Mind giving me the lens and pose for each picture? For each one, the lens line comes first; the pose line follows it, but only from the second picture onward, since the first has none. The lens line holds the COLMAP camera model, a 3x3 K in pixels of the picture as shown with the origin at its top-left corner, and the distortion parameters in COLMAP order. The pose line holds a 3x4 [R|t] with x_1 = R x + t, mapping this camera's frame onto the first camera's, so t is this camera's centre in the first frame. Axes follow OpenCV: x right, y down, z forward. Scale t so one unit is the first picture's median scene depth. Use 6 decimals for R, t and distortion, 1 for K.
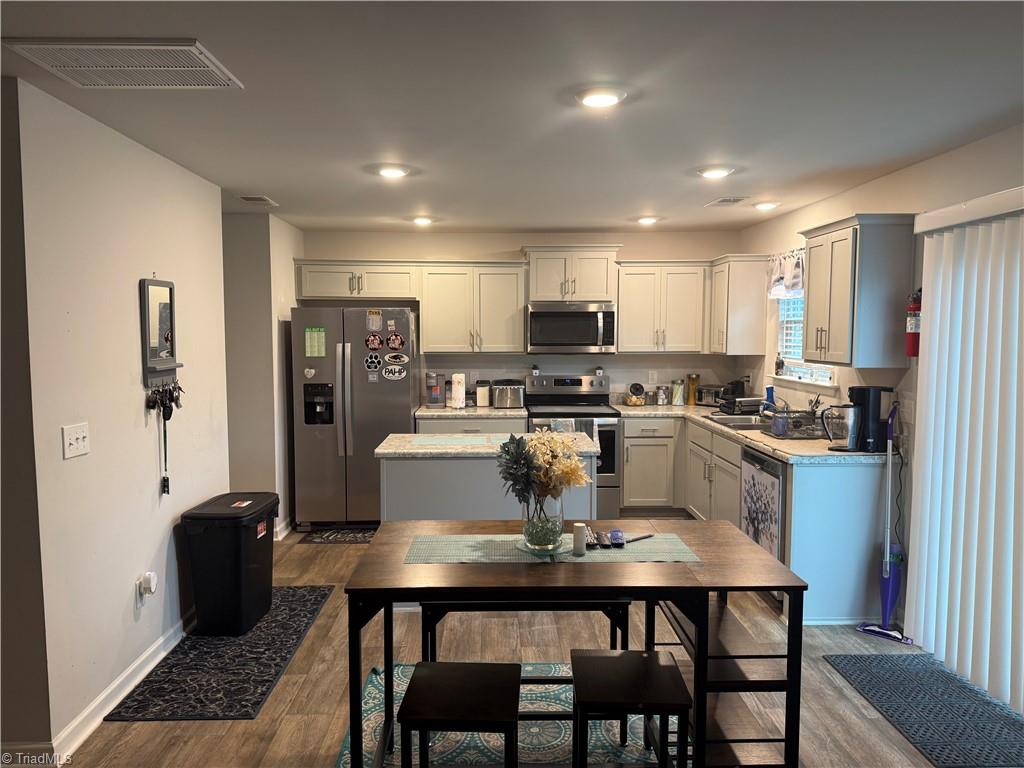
lens RADIAL K [[718.8, 0, 498.6], [0, 718.8, 387.3], [0, 0, 1]] dist [0.070566, -0.098494]
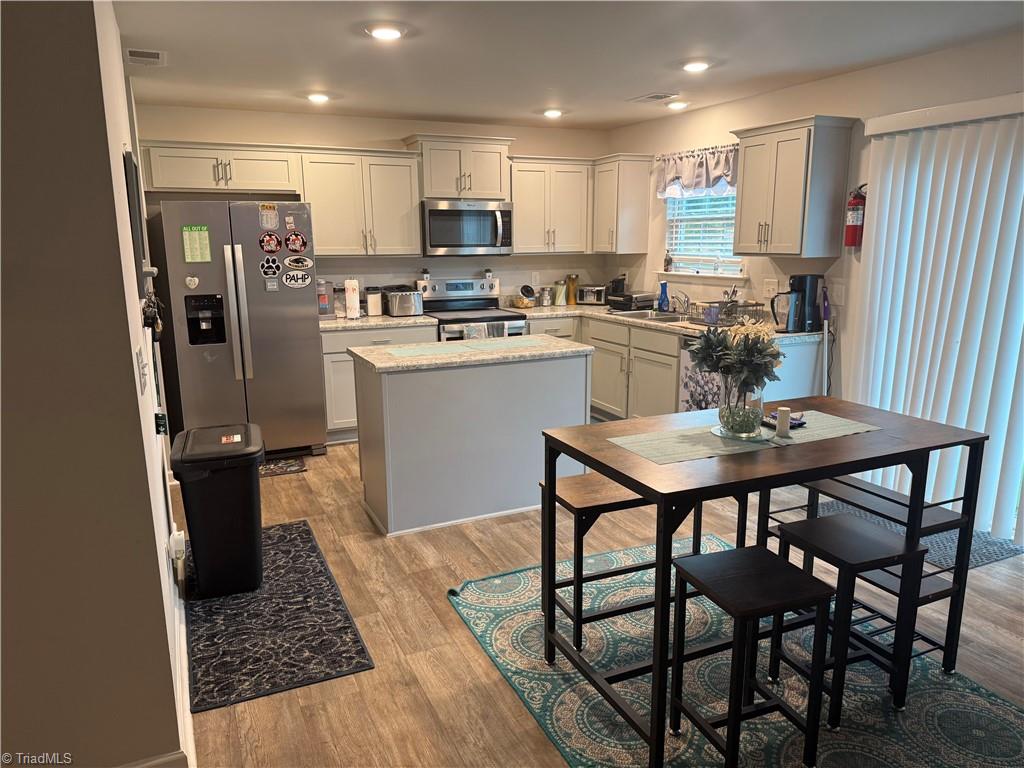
lens RADIAL K [[718.8, 0, 508.5], [0, 718.8, 398.6], [0, 0, 1]] dist [0.070566, -0.098494]
pose [[0.916781, -0.093053, 0.388400, -0.264877], [0.038519, 0.988547, 0.145914, 0.004333], [-0.397529, -0.118810, 0.909865, 0.088793]]
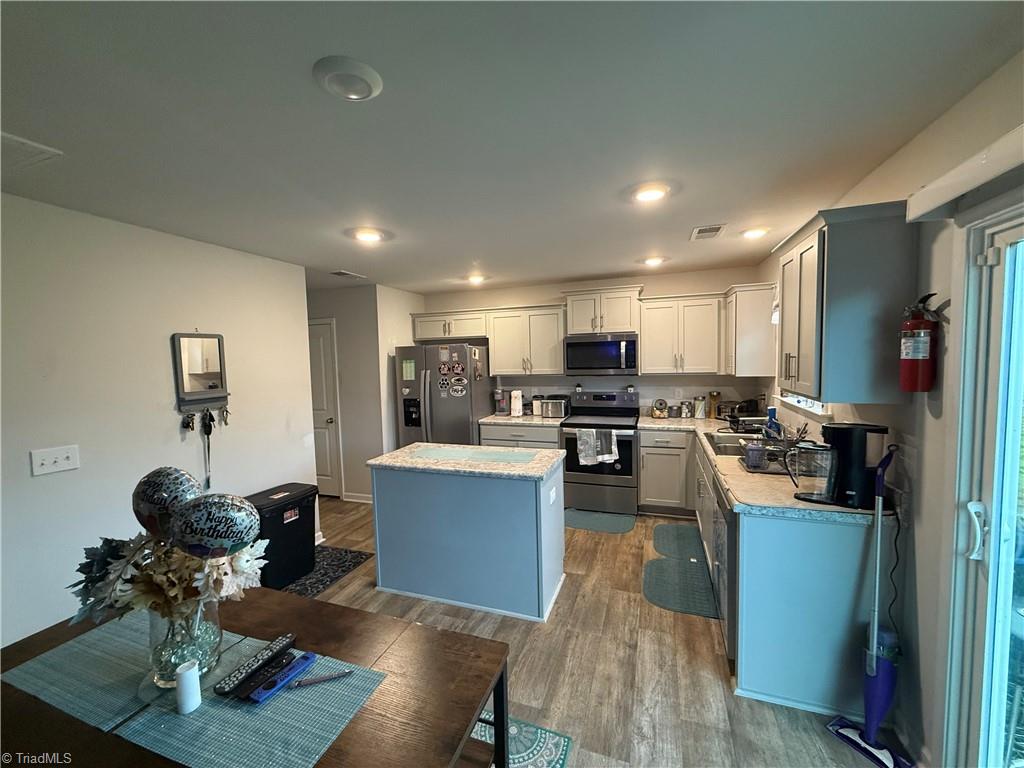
lens RADIAL K [[410.3, 0, 503.6], [0, 410.3, 383.2], [0, 0, 1]] dist [-0.002582, 0.001262]
pose [[0.932341, -0.001320, -0.361577, 0.219721], [-0.001140, 0.999978, -0.006590, -0.031081], [0.361578, 0.006556, 0.932319, 0.303542]]
